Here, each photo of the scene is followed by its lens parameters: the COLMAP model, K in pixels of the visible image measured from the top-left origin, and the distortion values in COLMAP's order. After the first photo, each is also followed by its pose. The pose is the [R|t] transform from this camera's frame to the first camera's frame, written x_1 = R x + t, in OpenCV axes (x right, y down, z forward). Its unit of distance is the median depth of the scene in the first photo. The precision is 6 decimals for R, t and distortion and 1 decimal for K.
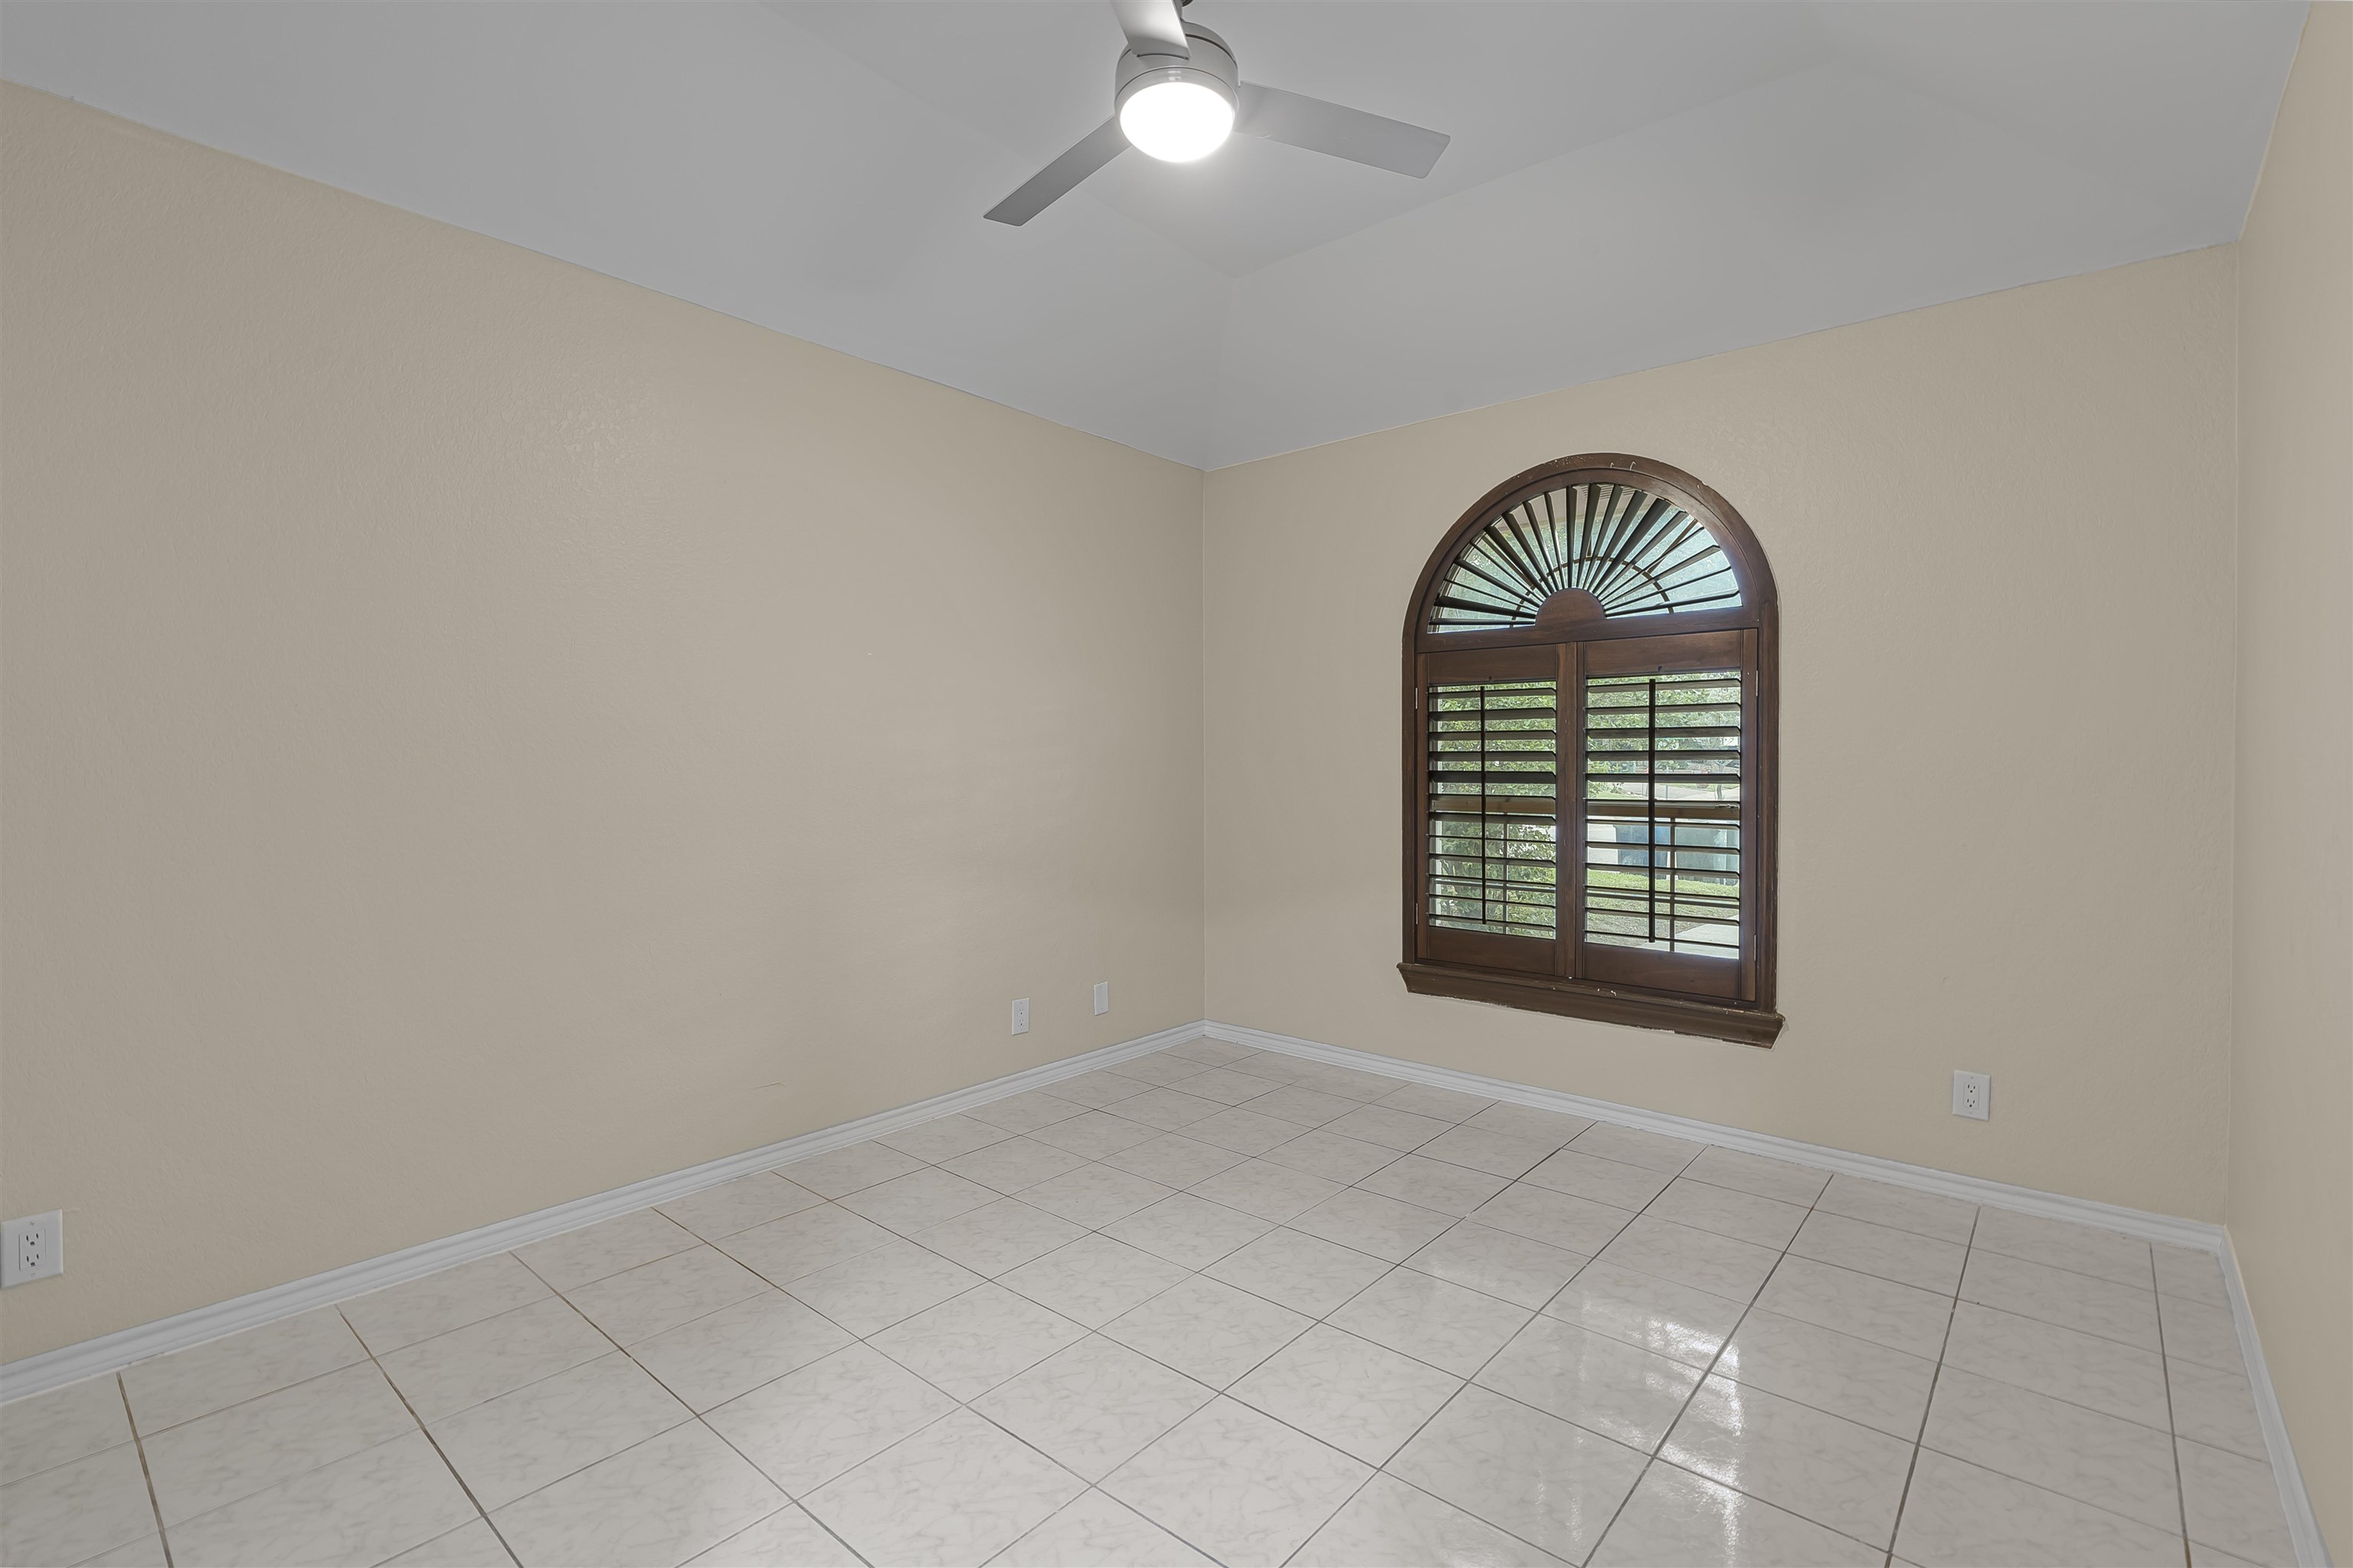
lens RADIAL K [[1059.3, 0, 1176.5], [0, 1059.3, 784.0], [0, 0, 1]] dist [-0.008380, 0.000556]
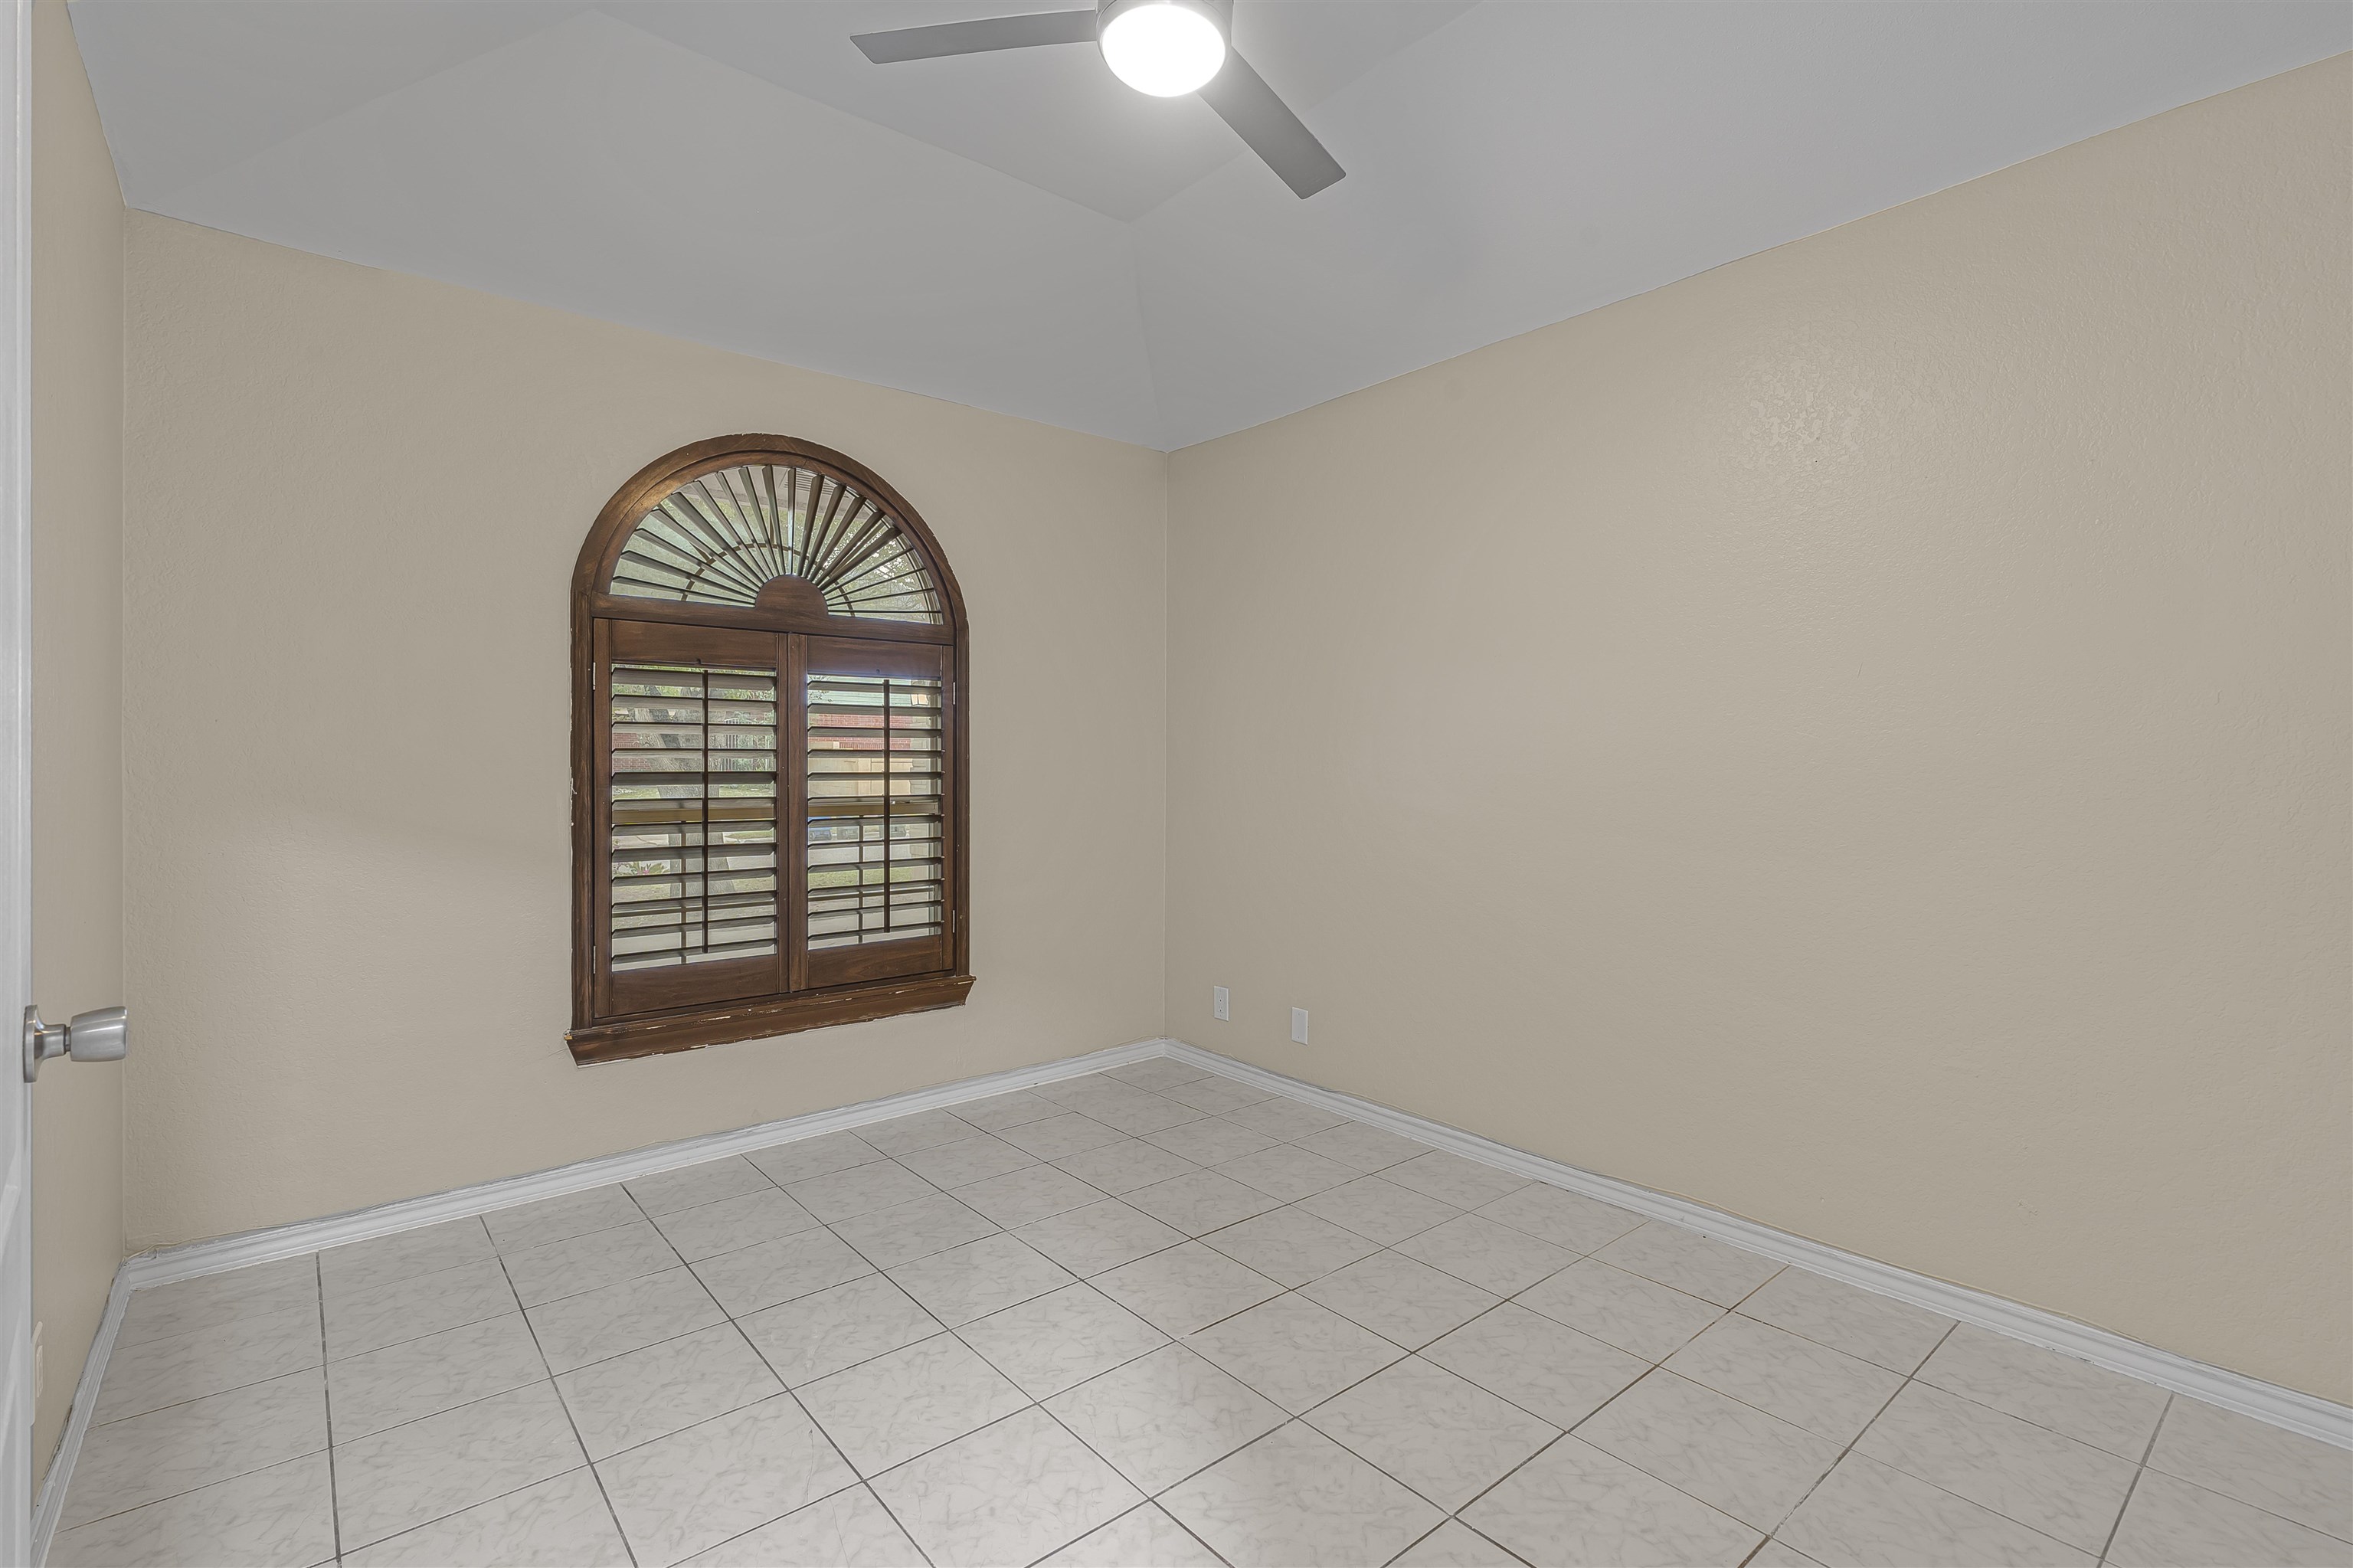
lens RADIAL K [[1059.3, 0, 1176.5], [0, 1059.3, 784.0], [0, 0, 1]] dist [-0.008380, 0.000556]
pose [[0.157269, -0.018609, 0.987380, -0.505358], [0.013899, 0.999765, 0.016629, -0.010994], [-0.987458, 0.011109, 0.157491, 0.522491]]
